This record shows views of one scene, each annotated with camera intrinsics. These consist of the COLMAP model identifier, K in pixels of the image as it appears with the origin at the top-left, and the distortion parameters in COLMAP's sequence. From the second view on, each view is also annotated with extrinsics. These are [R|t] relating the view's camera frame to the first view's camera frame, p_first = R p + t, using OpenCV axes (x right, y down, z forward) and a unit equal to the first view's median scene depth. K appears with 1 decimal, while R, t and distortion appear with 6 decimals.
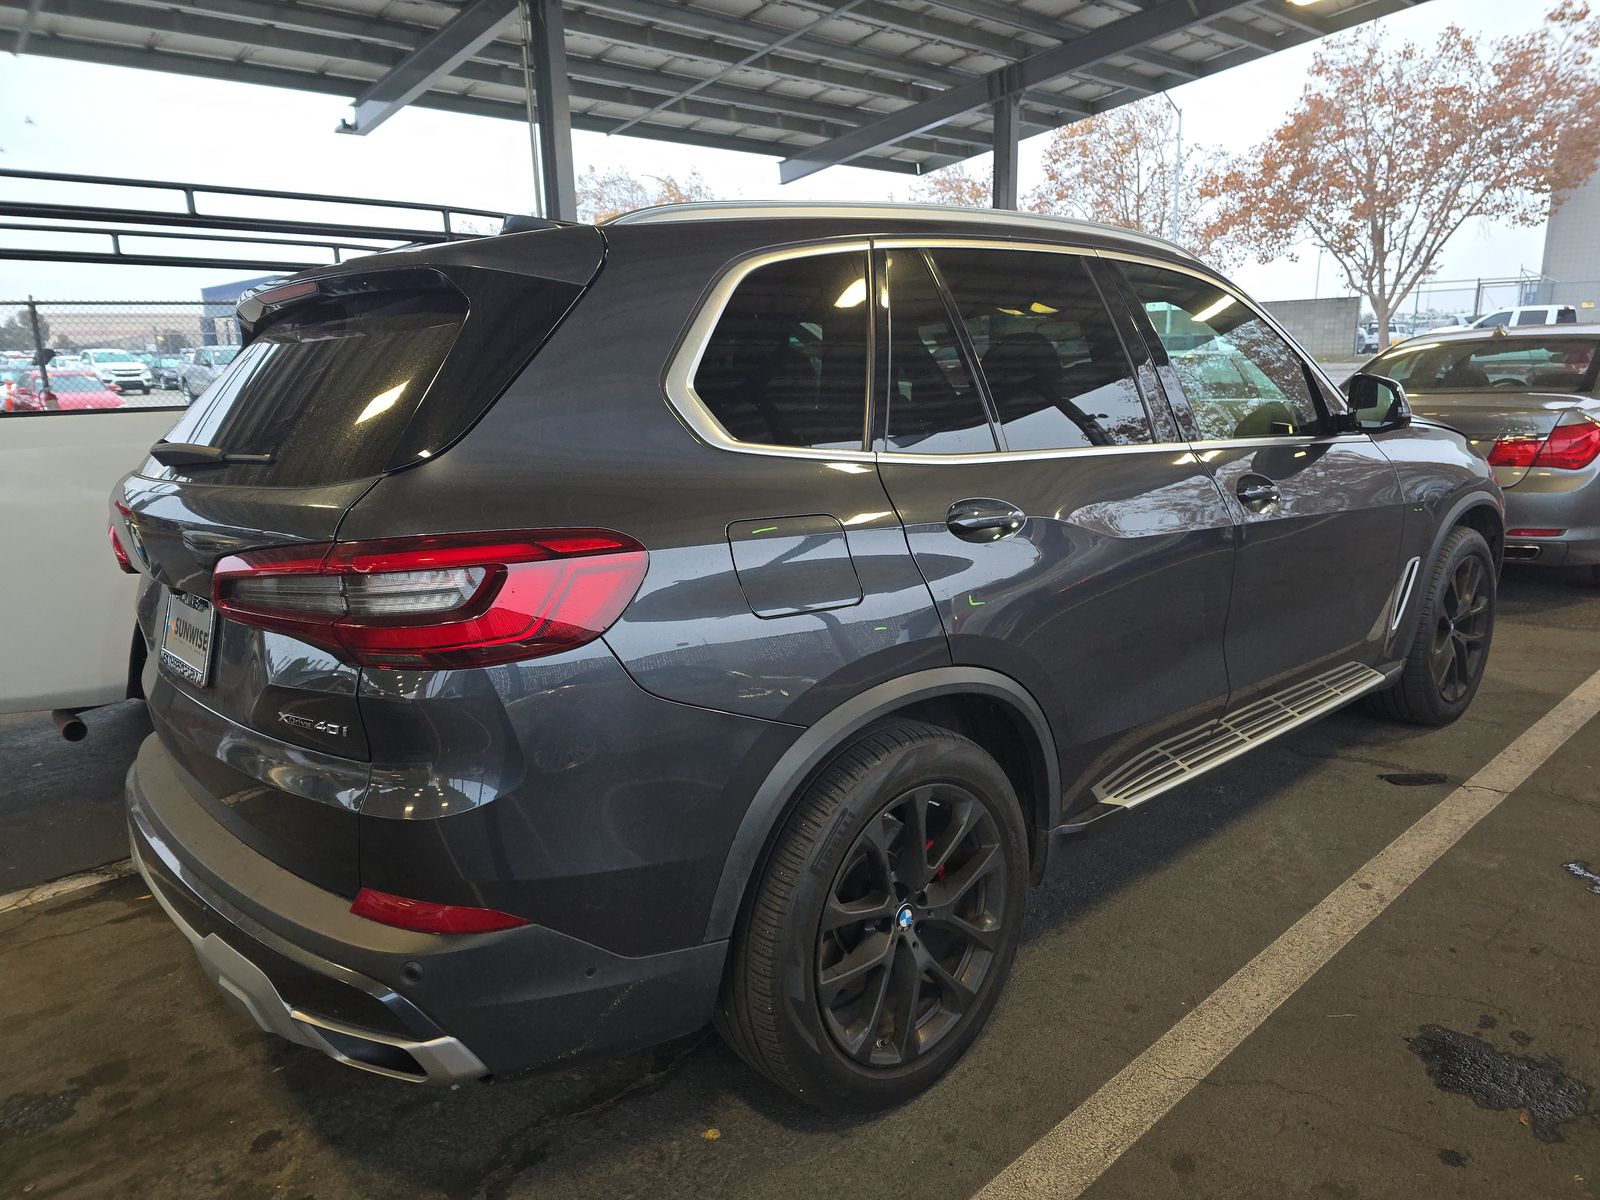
lens RADIAL K [[1105.2, 0, 788.4], [0, 1105.2, 565.9], [0, 0, 1]] dist [0.037888, -0.015773]
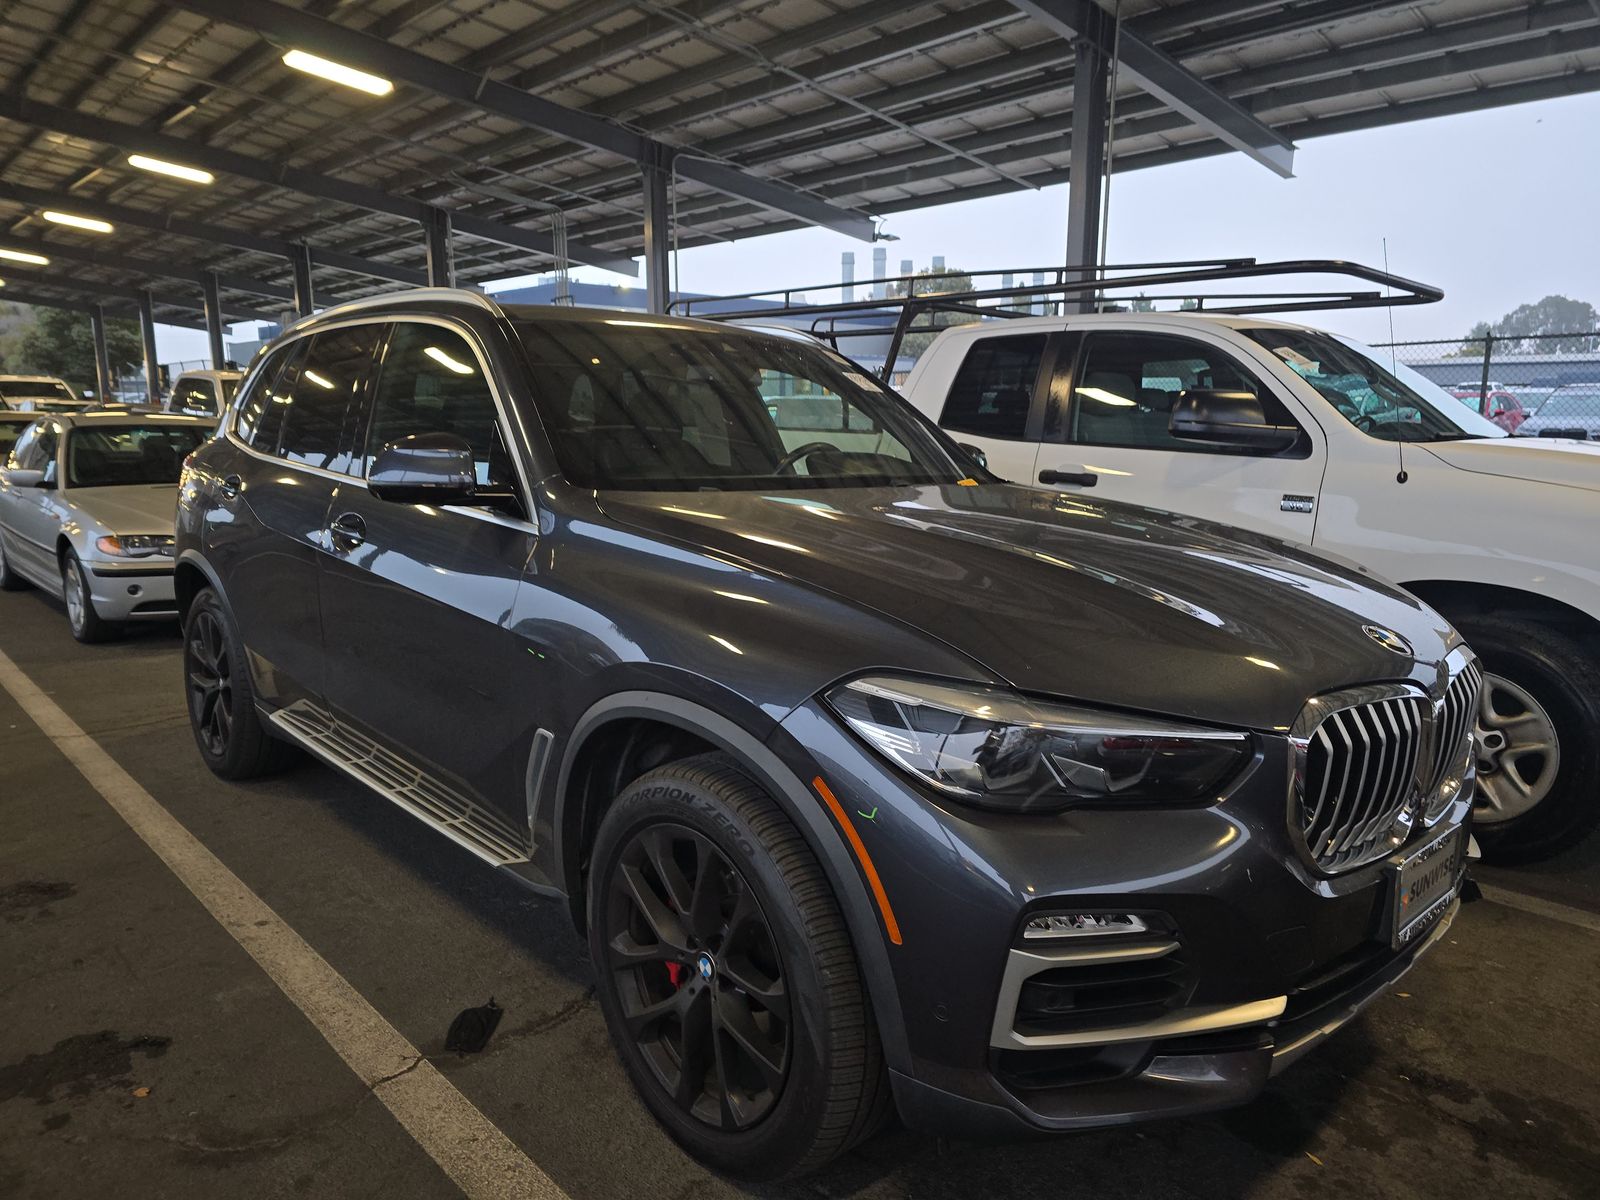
lens RADIAL K [[1105.2, 0, 800.9], [0, 1105.2, 606.4], [0, 0, 1]] dist [0.037888, -0.015773]
pose [[-0.027120, 0.160931, -0.986593, 1.254285], [-0.180171, 0.970006, 0.163178, -0.212995], [0.983261, 0.182181, 0.002688, 1.227039]]
